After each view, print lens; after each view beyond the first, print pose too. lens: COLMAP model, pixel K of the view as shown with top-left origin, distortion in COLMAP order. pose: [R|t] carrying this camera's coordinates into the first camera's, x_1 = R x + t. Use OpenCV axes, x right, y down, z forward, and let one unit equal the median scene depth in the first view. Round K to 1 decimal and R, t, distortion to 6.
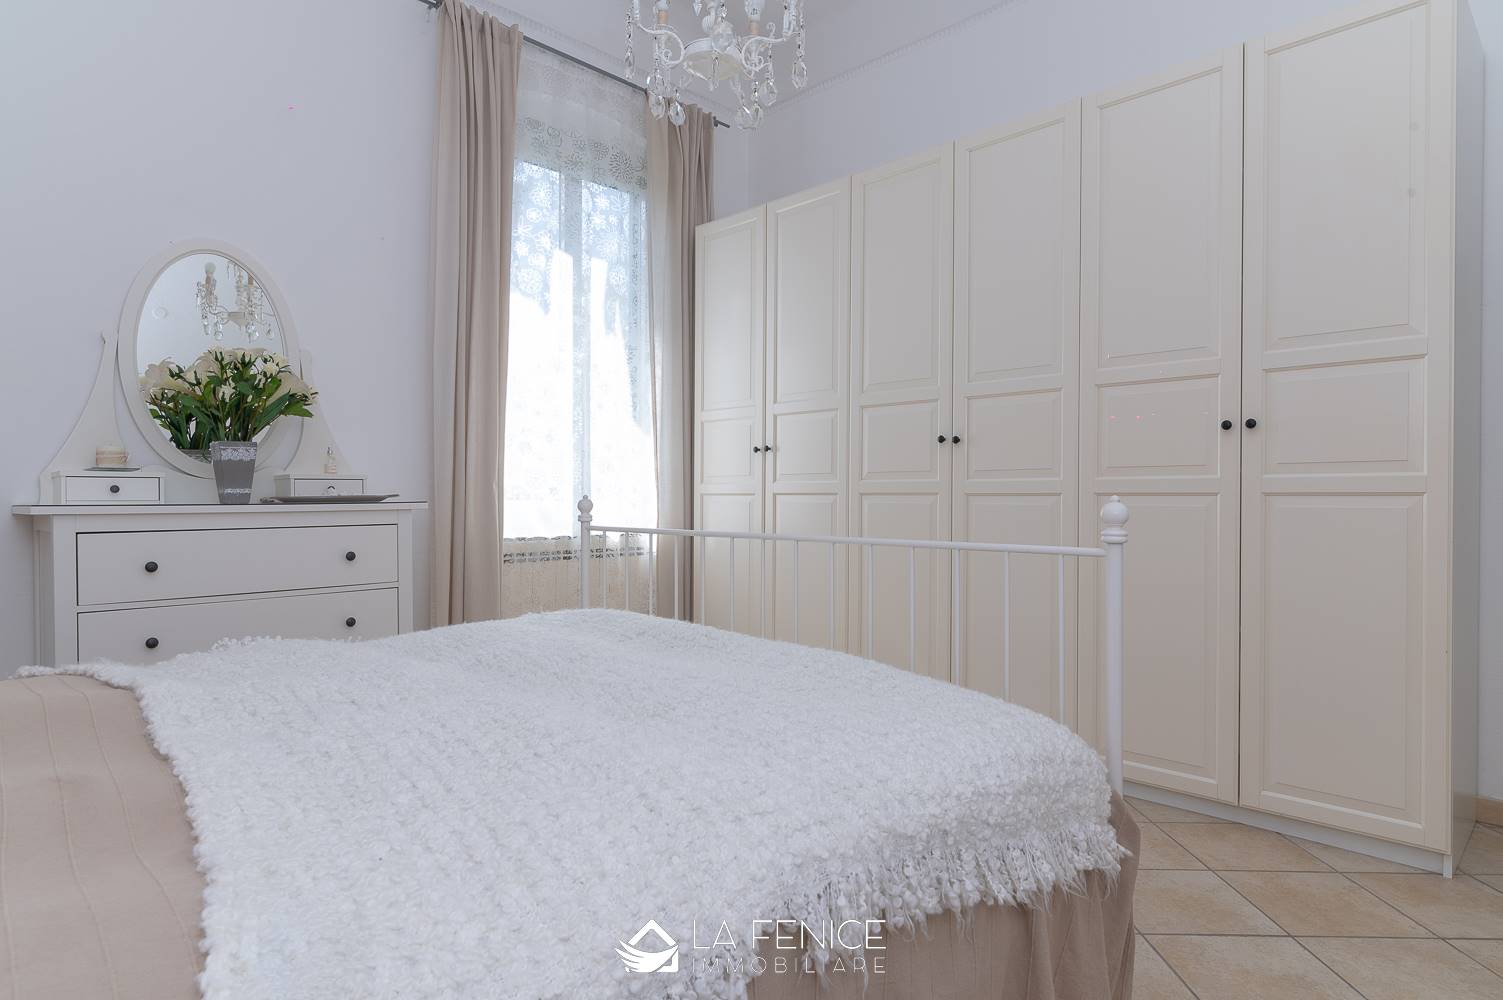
lens RADIAL K [[851.5, 0, 751.5], [0, 851.5, 500.0], [0, 0, 1]] dist [-0.000482, -0.000453]
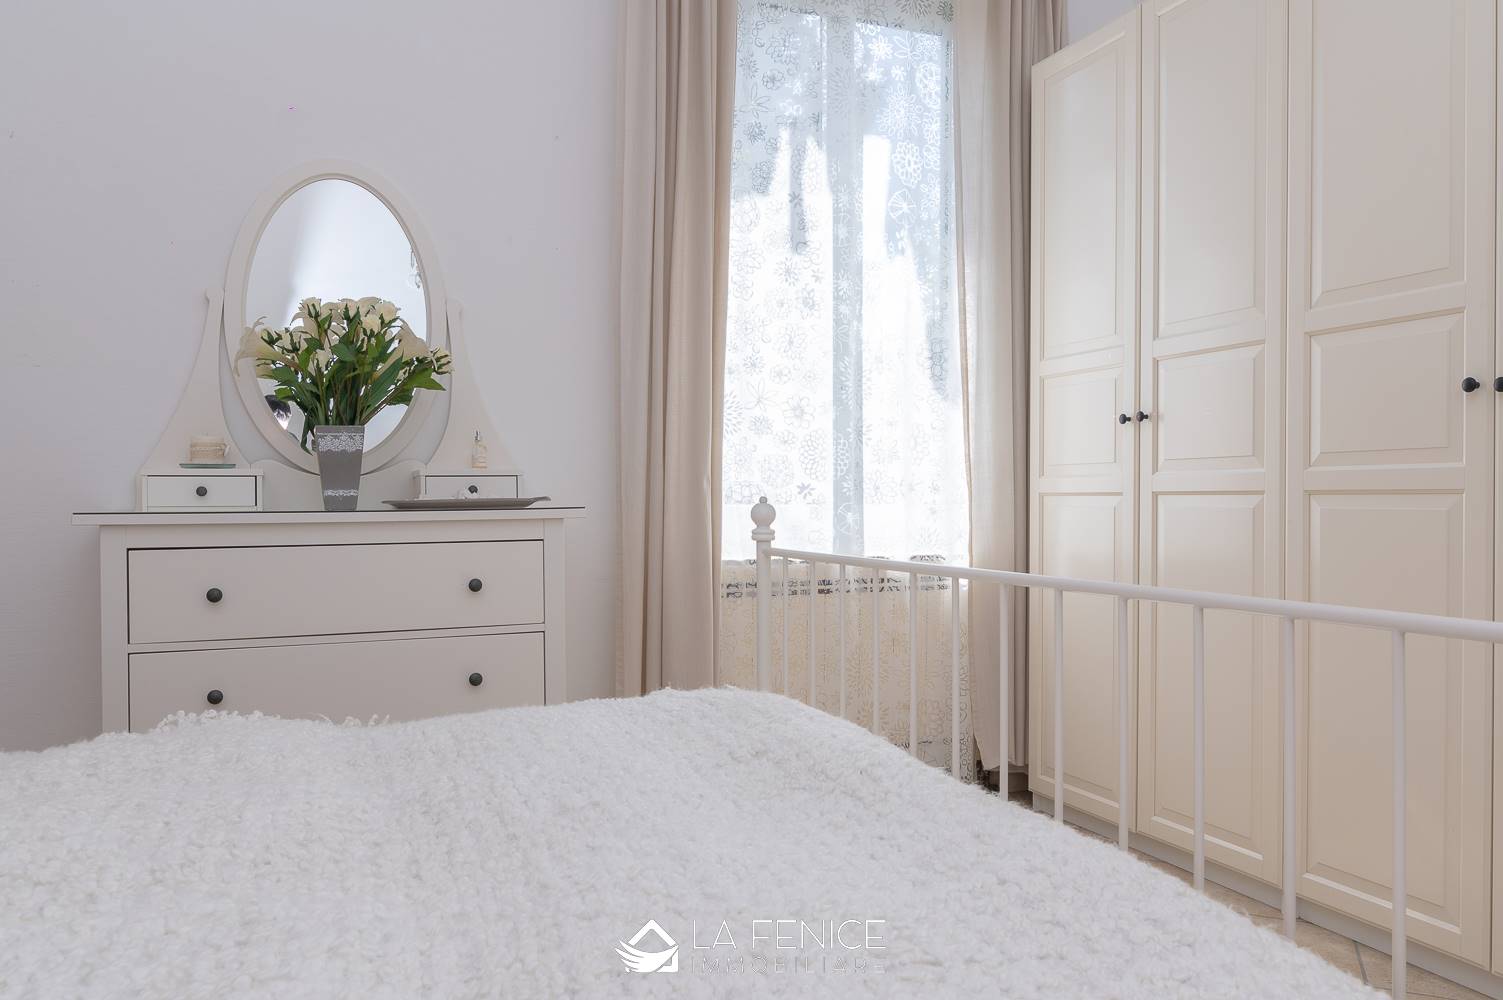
lens RADIAL K [[1130.9, 0, 751.5], [0, 1130.9, 500.0], [0, 0, 1]] dist [0.001206, -0.000541]
pose [[0.921873, -0.002741, -0.387482, 0.077385], [0.002144, 0.999996, -0.001973, -0.001422], [0.387486, 0.000988, 0.921875, 0.180079]]
